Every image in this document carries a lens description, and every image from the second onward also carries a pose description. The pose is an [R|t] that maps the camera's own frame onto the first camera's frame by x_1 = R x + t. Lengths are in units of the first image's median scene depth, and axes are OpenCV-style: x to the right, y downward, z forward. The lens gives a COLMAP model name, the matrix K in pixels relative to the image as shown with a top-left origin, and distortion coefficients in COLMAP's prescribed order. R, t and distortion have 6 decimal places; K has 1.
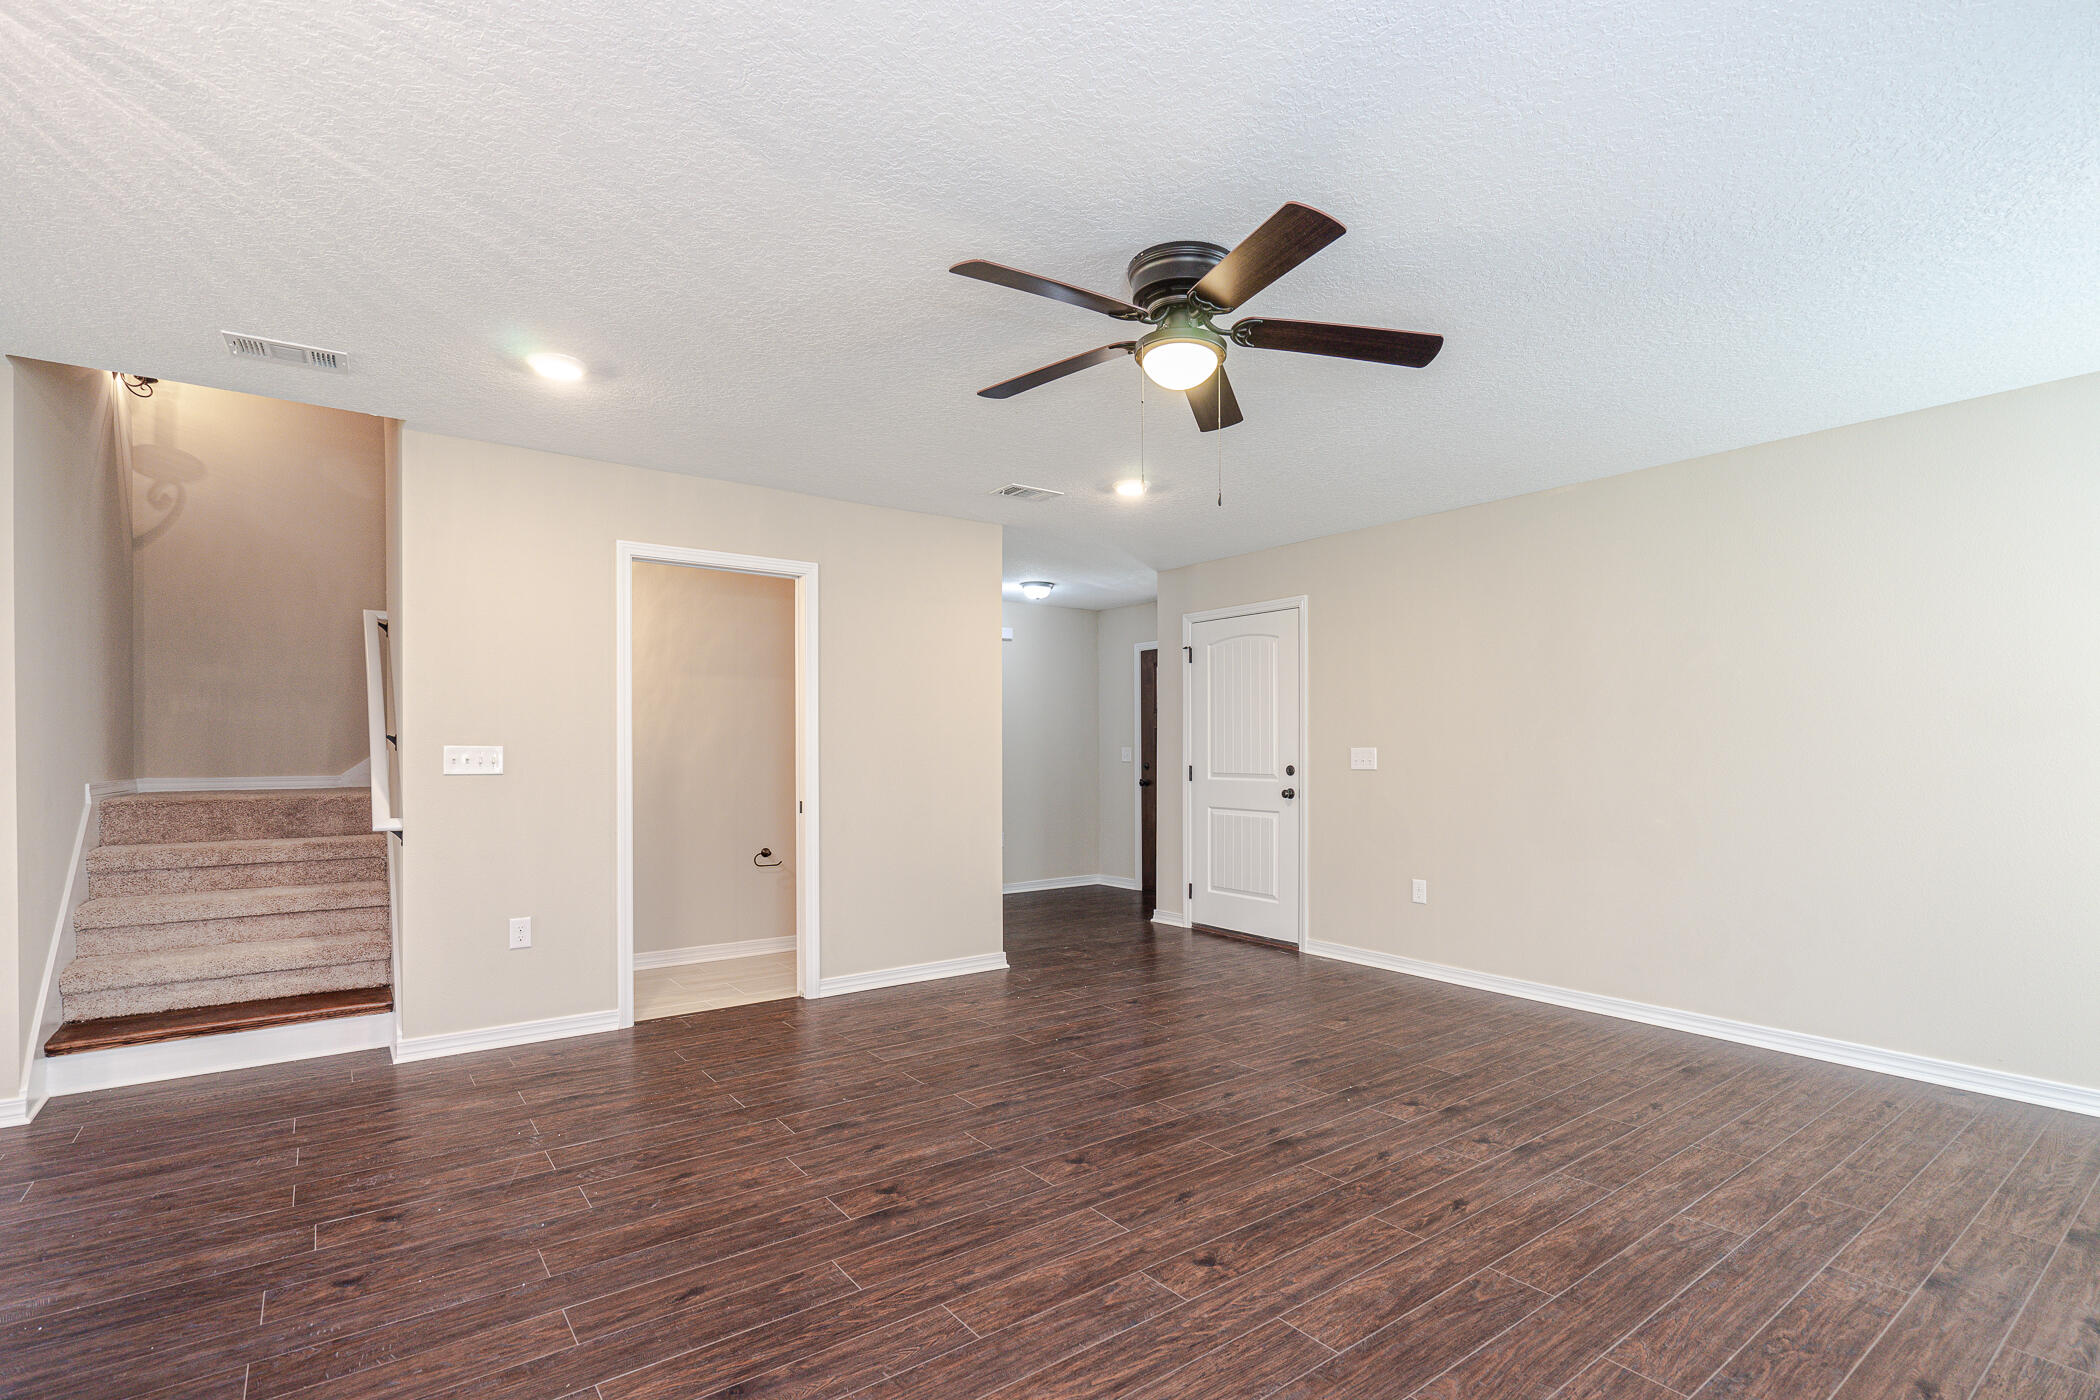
lens RADIAL K [[981.9, 0, 1040.5], [0, 981.9, 756.5], [0, 0, 1]] dist [-0.006314, 0.007451]
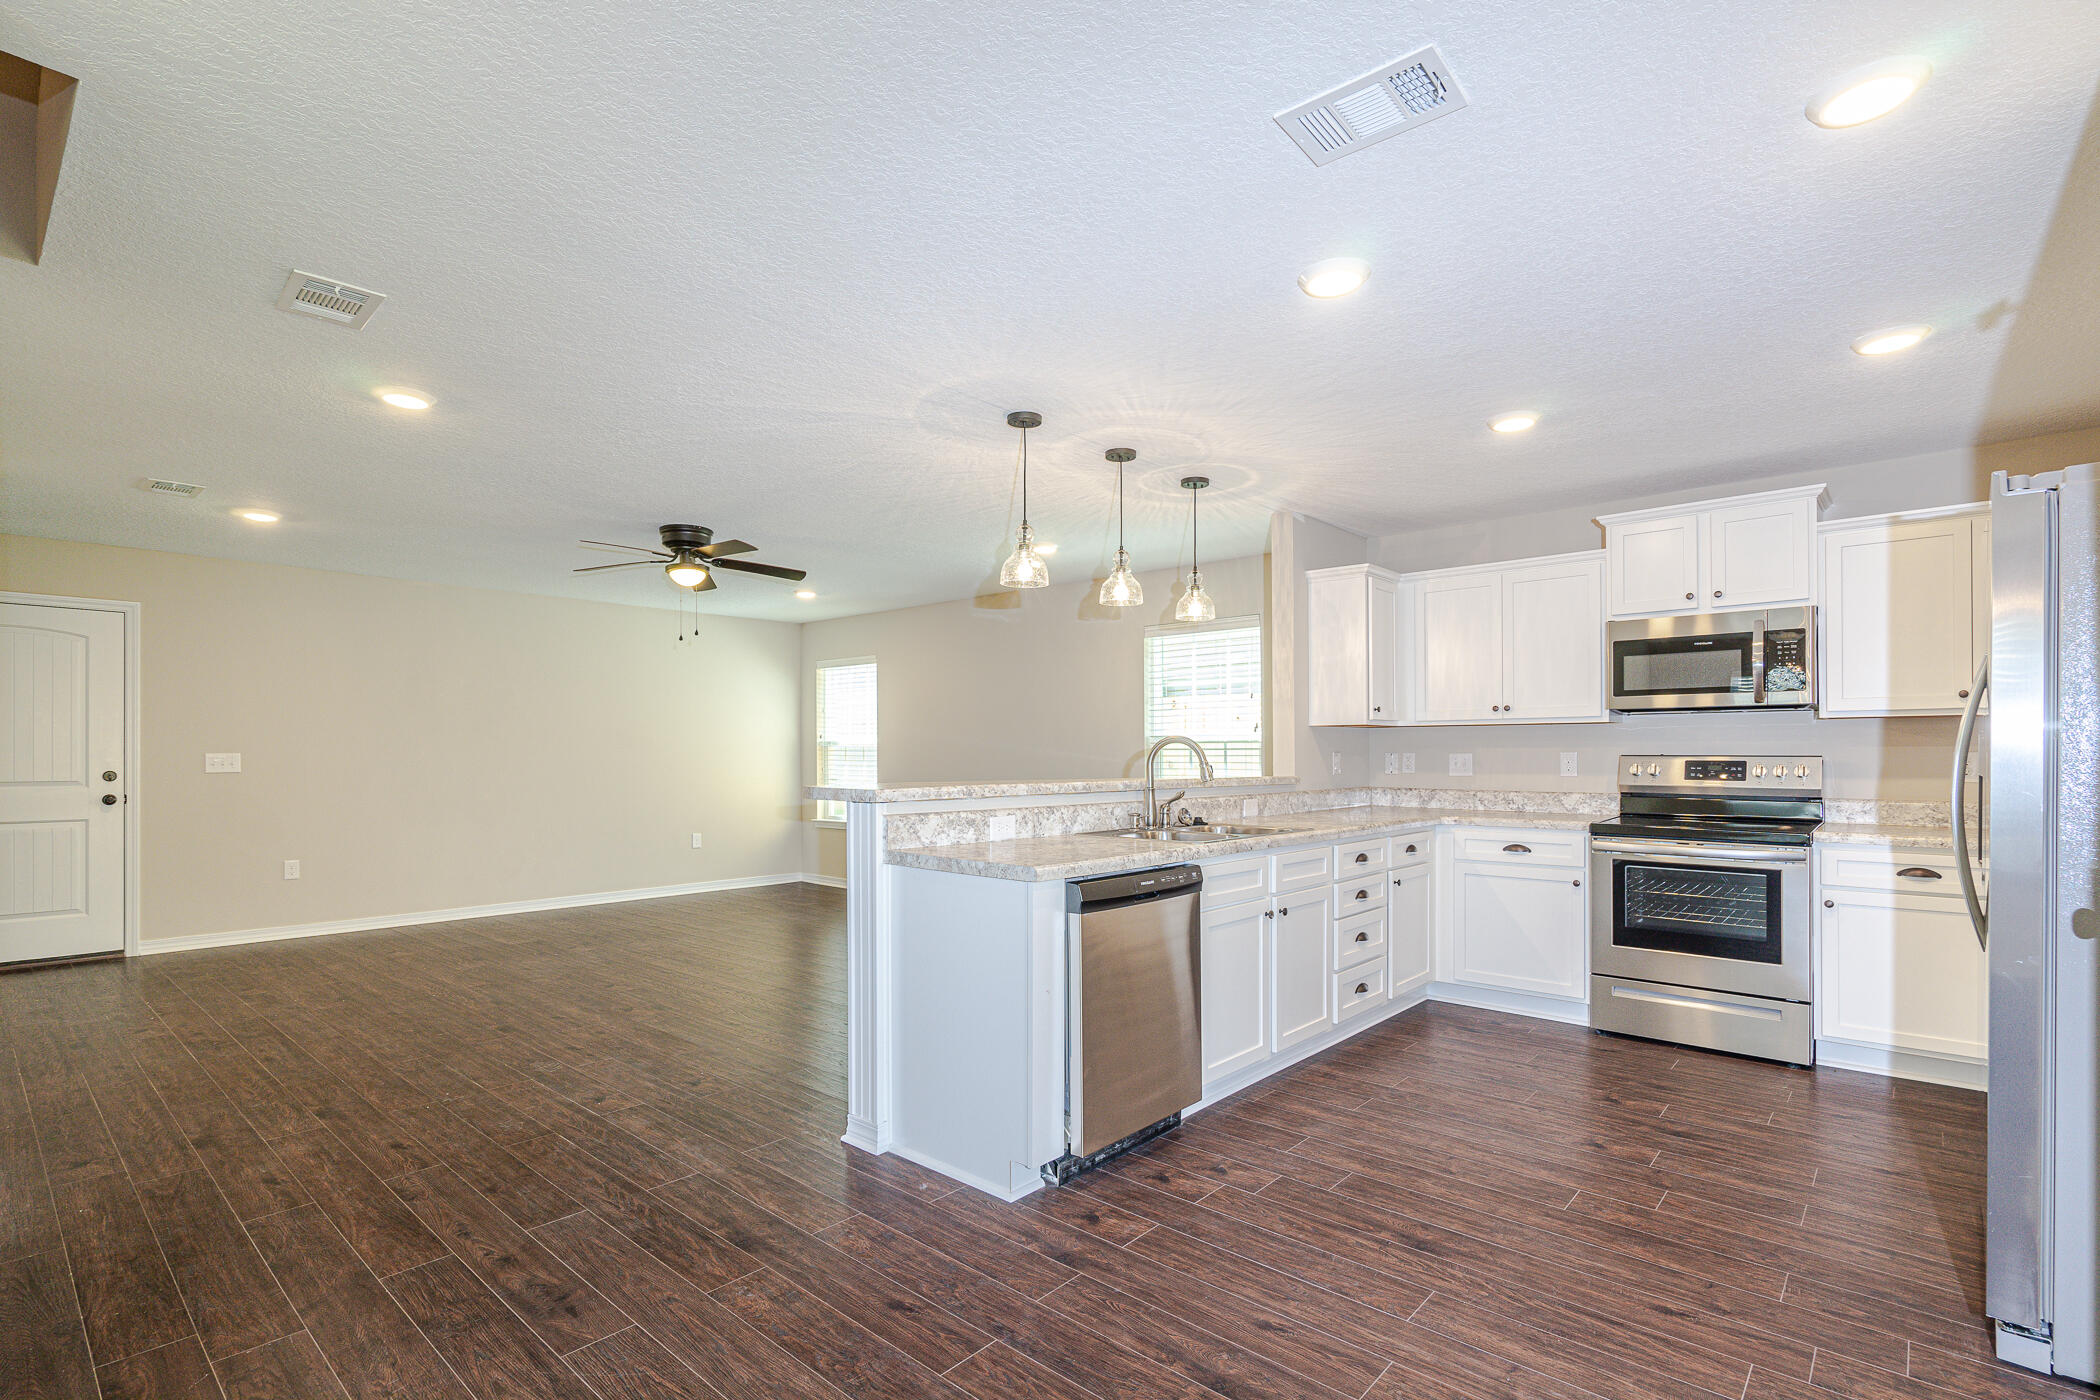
lens RADIAL K [[981.9, 0, 1056.9], [0, 981.9, 757.4], [0, 0, 1]] dist [-0.006314, 0.007451]
pose [[-0.222339, -0.002480, 0.974966, -1.800365], [0.008989, 0.999949, 0.004594, -0.001180], [-0.974928, 0.009785, -0.222305, 0.579781]]
